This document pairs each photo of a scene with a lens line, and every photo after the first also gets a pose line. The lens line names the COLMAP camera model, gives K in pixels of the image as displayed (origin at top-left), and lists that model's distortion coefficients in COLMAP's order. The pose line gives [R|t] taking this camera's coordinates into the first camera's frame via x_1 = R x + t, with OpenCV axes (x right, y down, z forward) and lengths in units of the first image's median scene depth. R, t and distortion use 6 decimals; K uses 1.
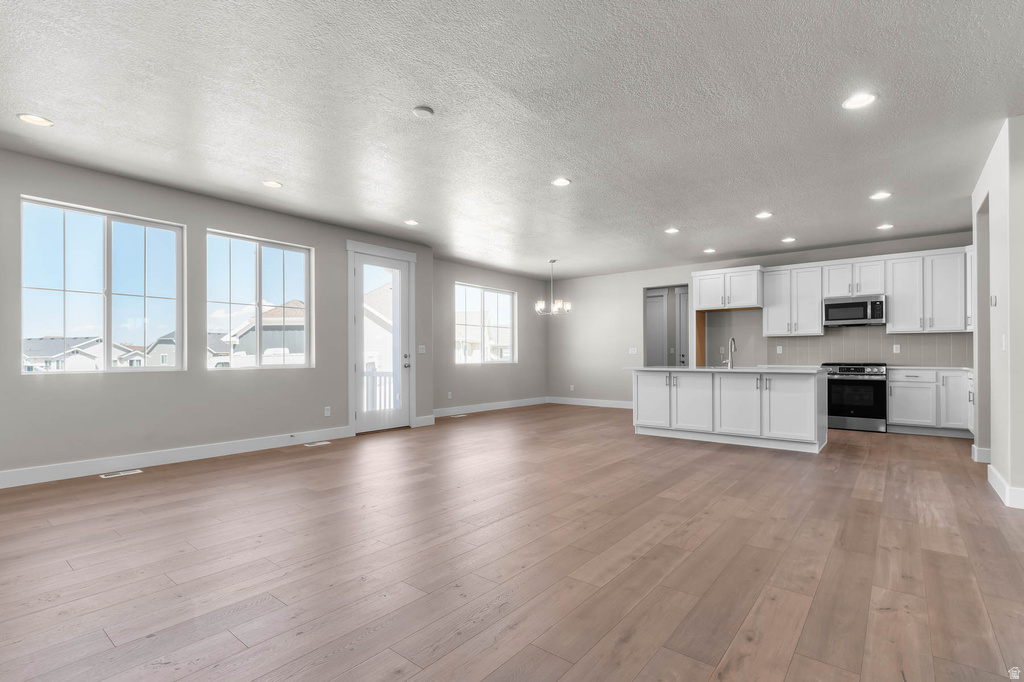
lens RADIAL K [[490.9, 0, 513.9], [0, 490.9, 353.4], [0, 0, 1]] dist [-0.009667, 0.002602]
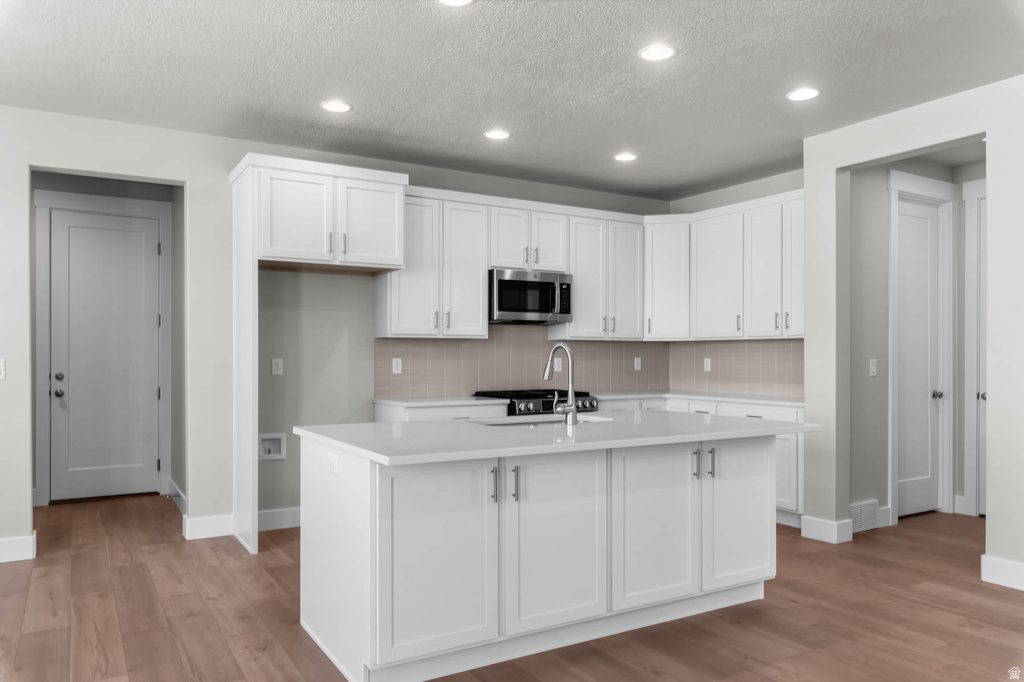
lens RADIAL K [[740.2, 0, 531.3], [0, 740.2, 360.2], [0, 0, 1]] dist [0.011466, -0.006553]
pose [[0.332562, -0.004646, 0.943070, -0.100183], [-0.006190, 0.999956, 0.007109, -0.022018], [-0.943061, -0.008202, 0.332518, 0.755397]]
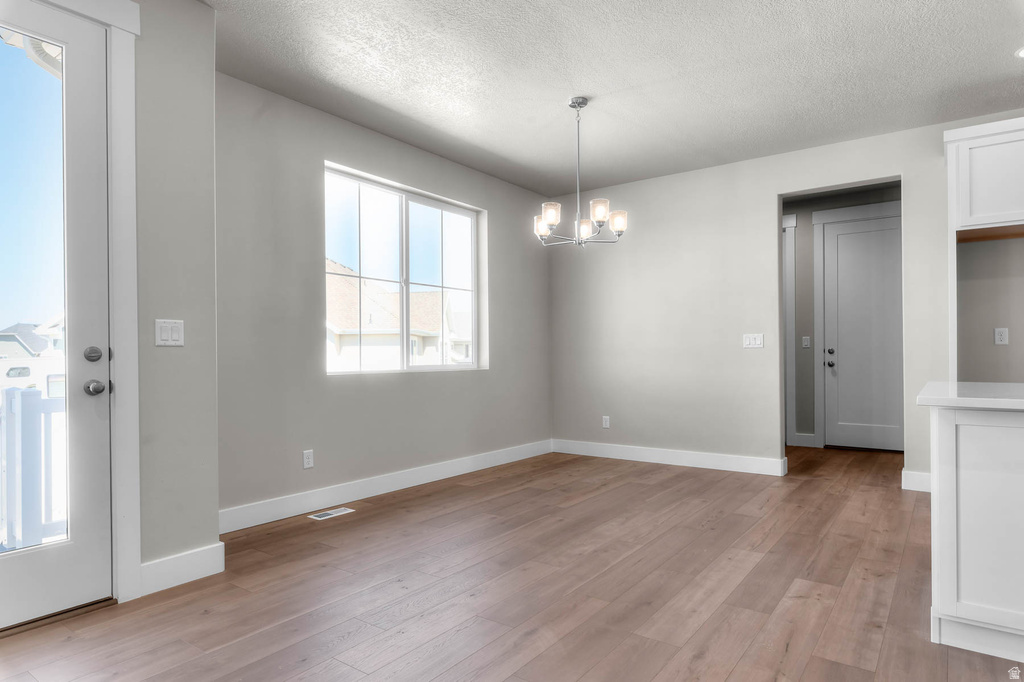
lens RADIAL K [[607.2, 0, 513.0], [0, 607.2, 354.7], [0, 0, 1]] dist [0.004896, 0.001126]
pose [[0.998939, -0.005209, 0.045757, 0.006600], [0.005002, 0.999977, 0.004645, 0.005559], [-0.045781, -0.004411, 0.998942, 0.656134]]
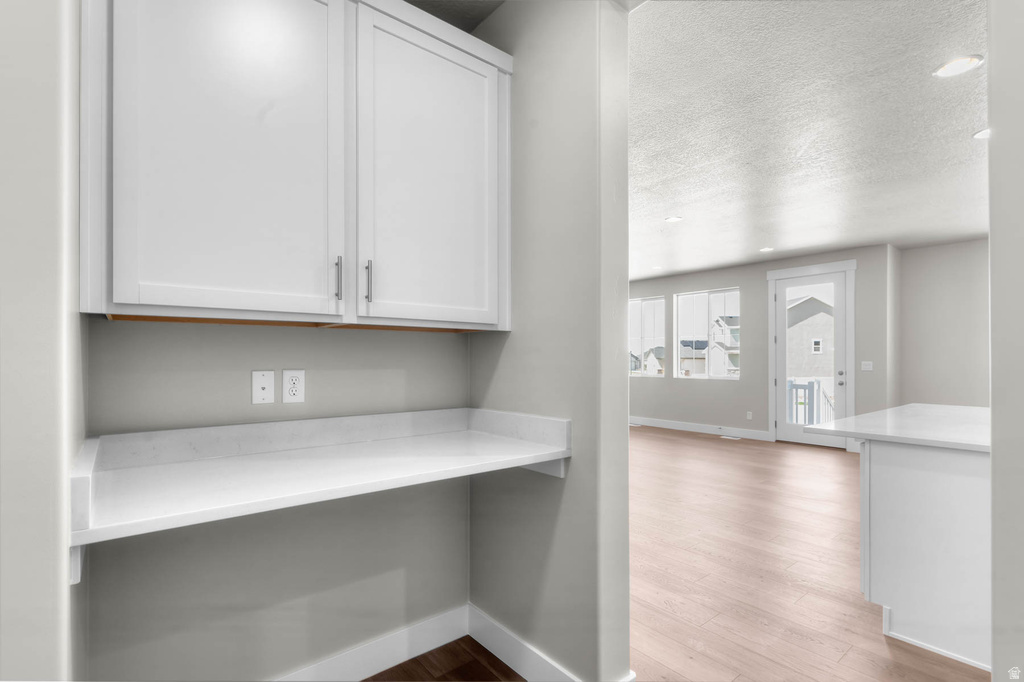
lens RADIAL K [[490.9, 0, 501.6], [0, 490.9, 358.1], [0, 0, 1]] dist [-0.009667, 0.002602]
pose [[-0.235855, 0.002905, -0.971784, 0.865894], [0.006334, 0.999979, 0.001452, -0.029024], [0.971768, -0.005813, -0.235868, 0.607599]]
